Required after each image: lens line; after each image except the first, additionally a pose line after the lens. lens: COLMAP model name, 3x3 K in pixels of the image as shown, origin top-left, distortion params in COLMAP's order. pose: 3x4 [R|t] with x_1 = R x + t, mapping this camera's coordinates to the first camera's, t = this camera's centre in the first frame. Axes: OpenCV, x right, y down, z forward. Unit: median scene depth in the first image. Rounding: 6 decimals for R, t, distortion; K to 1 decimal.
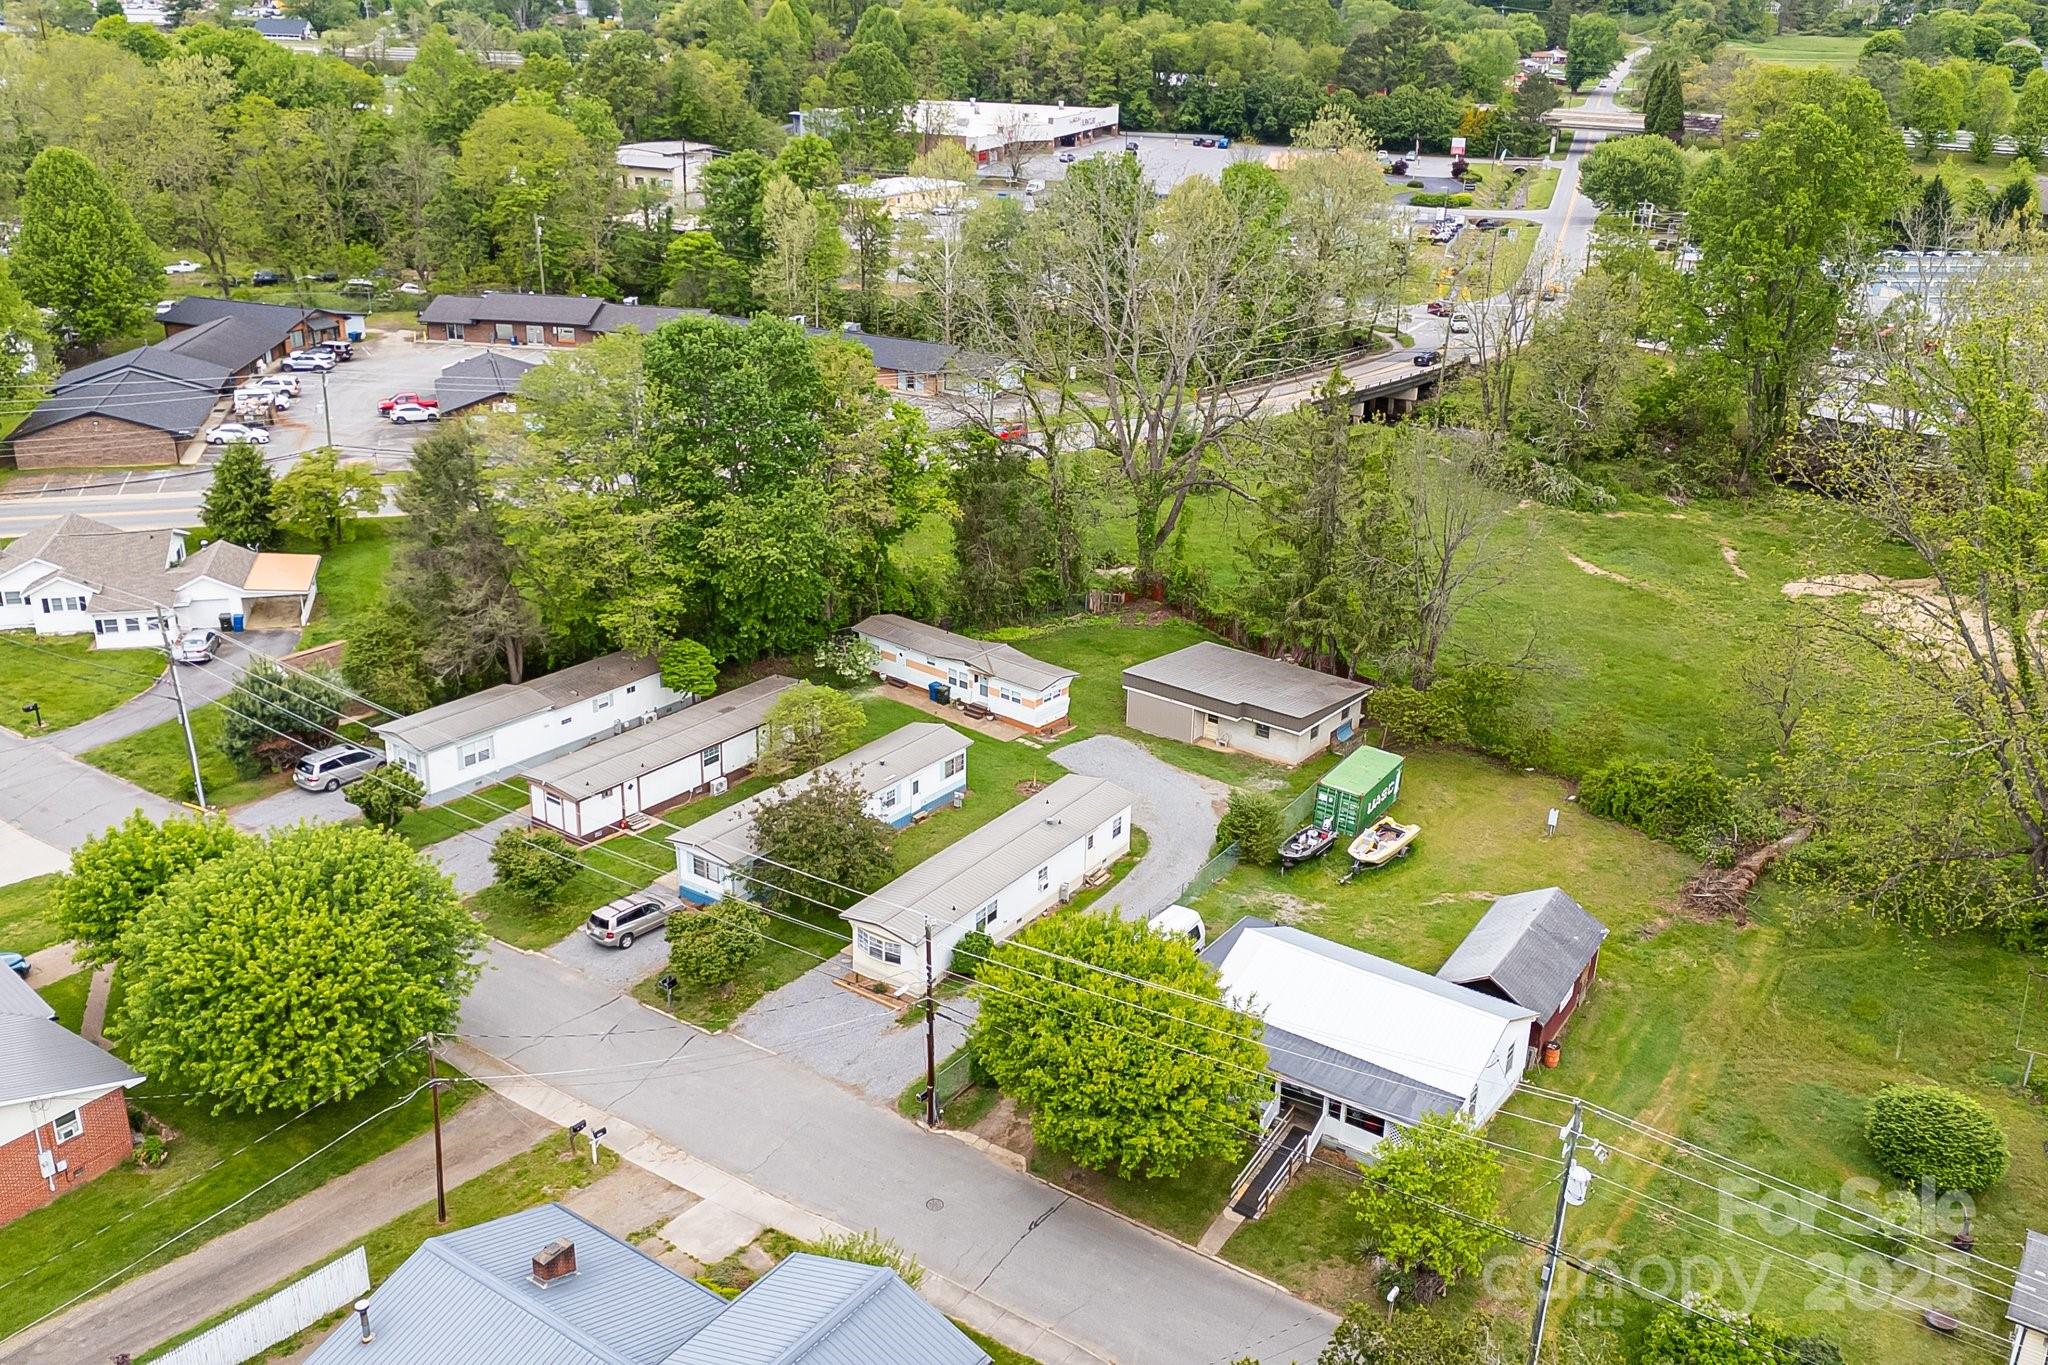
lens RADIAL K [[1780.0, 0, 1017.7], [0, 1780.0, 659.3], [0, 0, 1]] dist [0.093687, -0.108741]
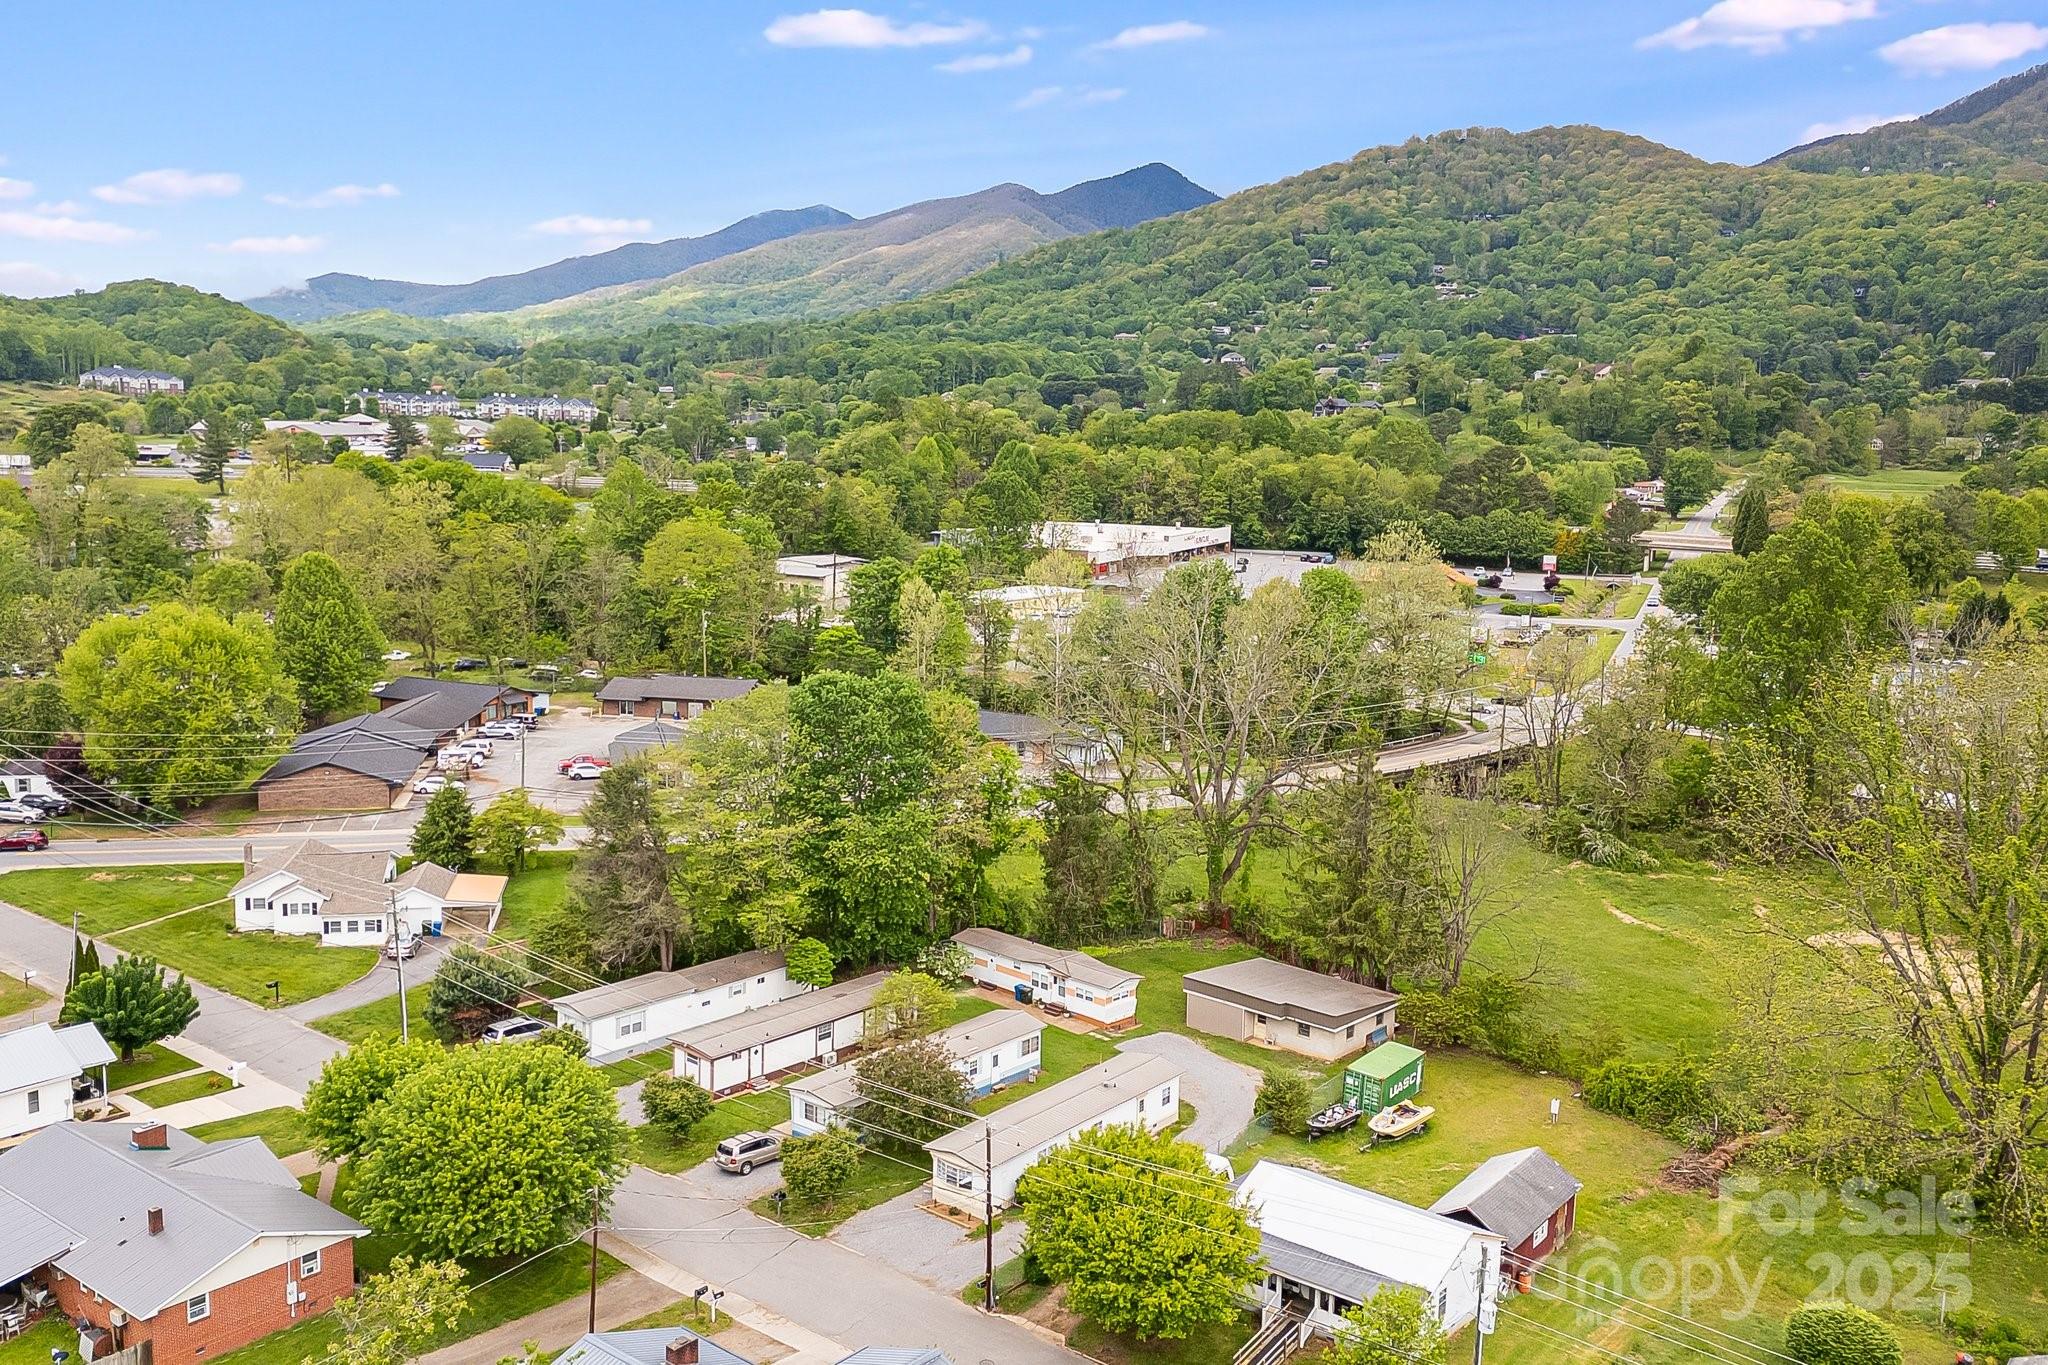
lens RADIAL K [[1780.0, 0, 1019.5], [0, 1780.0, 686.4], [0, 0, 1]] dist [0.093687, -0.108741]
pose [[0.997172, 0.010891, -0.074359, 0.035206], [-0.026331, 0.977356, -0.209959, 0.064090], [0.070388, 0.211323, 0.974878, -0.161109]]
